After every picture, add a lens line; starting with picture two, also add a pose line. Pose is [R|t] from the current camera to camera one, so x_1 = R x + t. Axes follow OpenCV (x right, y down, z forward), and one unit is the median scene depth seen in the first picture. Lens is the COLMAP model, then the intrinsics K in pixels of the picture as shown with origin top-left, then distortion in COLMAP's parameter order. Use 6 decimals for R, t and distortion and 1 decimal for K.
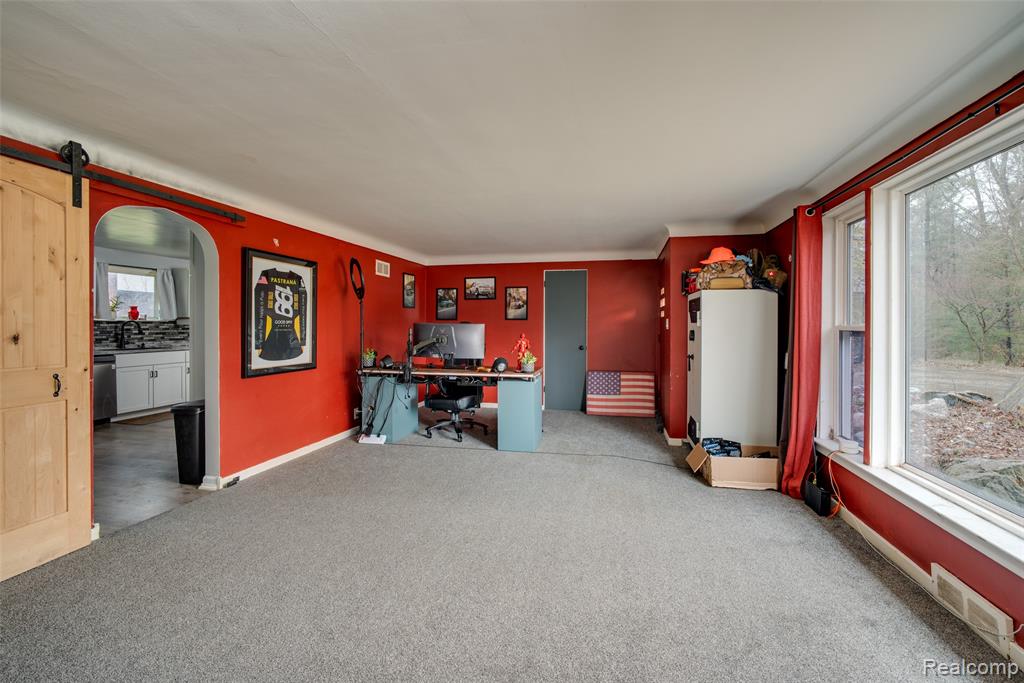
lens RADIAL K [[444.6, 0, 513.8], [0, 444.6, 328.7], [0, 0, 1]] dist [0.000319, 0.000016]
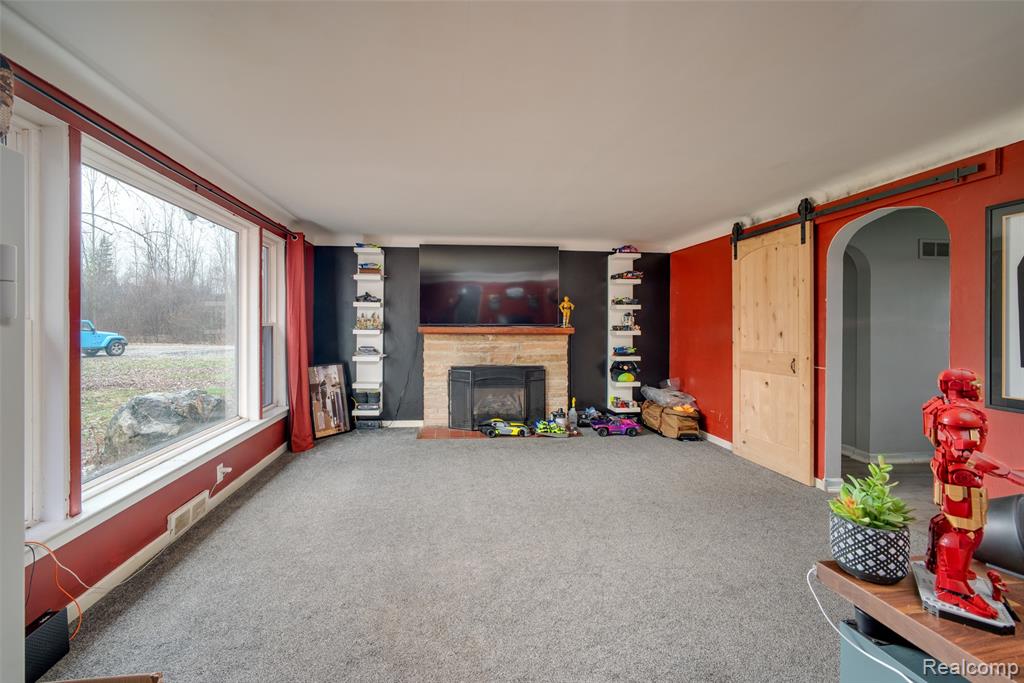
lens RADIAL K [[444.6, 0, 513.8], [0, 444.6, 328.7], [0, 0, 1]] dist [0.000319, 0.000016]
pose [[-0.923852, -0.005186, -0.382714, 0.399991], [-0.009904, 0.999897, 0.010360, -0.003288], [0.382621, 0.013362, -0.923809, 1.820177]]
